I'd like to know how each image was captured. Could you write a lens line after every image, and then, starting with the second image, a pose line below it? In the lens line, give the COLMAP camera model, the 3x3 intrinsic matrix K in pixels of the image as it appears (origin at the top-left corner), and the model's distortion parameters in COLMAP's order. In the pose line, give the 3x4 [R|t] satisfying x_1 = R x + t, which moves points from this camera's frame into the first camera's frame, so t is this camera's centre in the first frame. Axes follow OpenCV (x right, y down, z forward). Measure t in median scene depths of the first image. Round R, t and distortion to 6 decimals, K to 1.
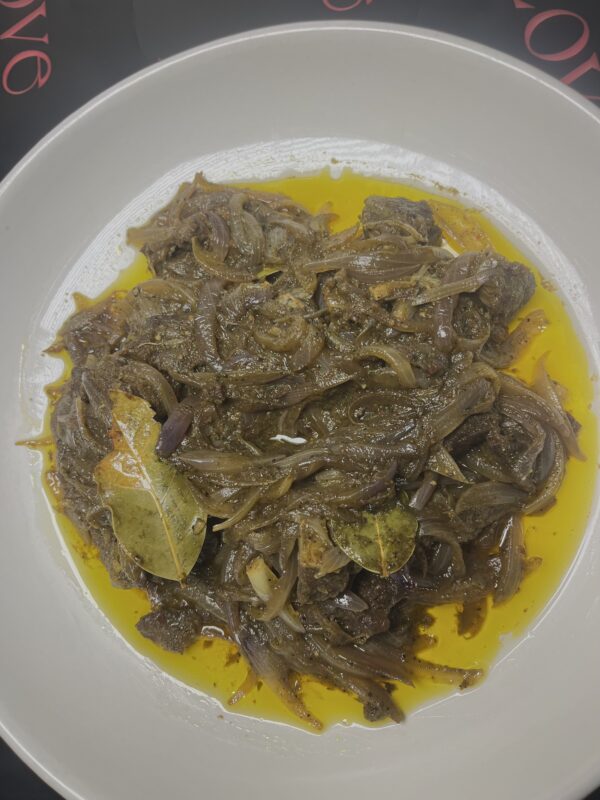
lens RADIAL K [[601.1, 0, 305.3], [0, 601.1, 404.9], [0, 0, 1]] dist [0.004411, -0.037482]
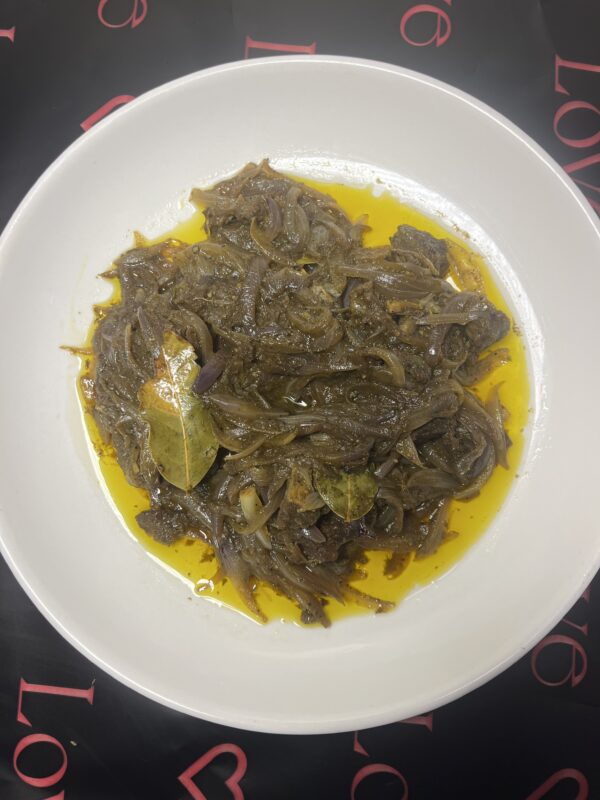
lens RADIAL K [[601.1, 0, 301.9], [0, 601.1, 401.2], [0, 0, 1]] dist [0.004411, -0.037482]
pose [[0.965426, 0.232846, 0.117200, -0.161478], [-0.242947, 0.966674, 0.080731, -0.049672], [-0.094496, -0.106414, 0.989822, -0.250050]]
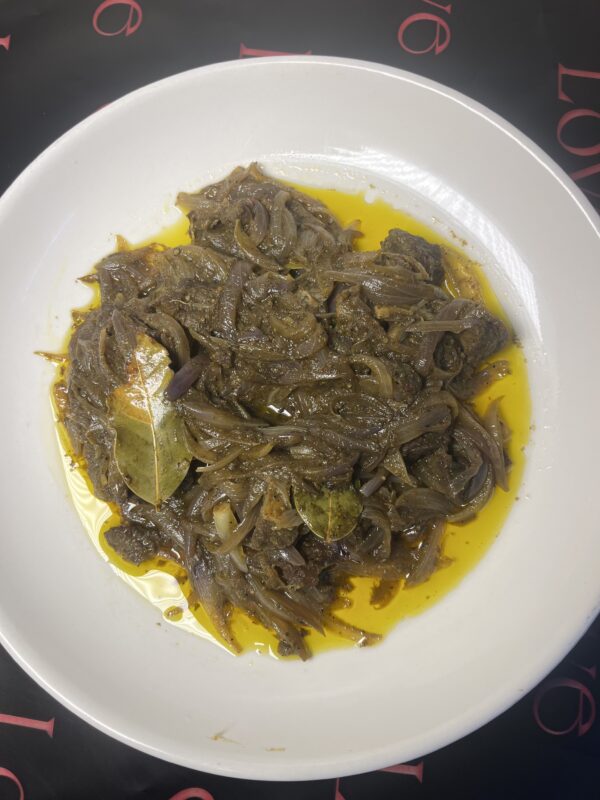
lens RADIAL K [[601.1, 0, 302.8], [0, 601.1, 398.3], [0, 0, 1]] dist [0.004411, -0.037482]
pose [[0.963713, 0.256397, 0.074278, -0.070692], [-0.259071, 0.965430, 0.028775, -0.017211], [-0.064332, -0.046974, 0.996822, -0.177513]]
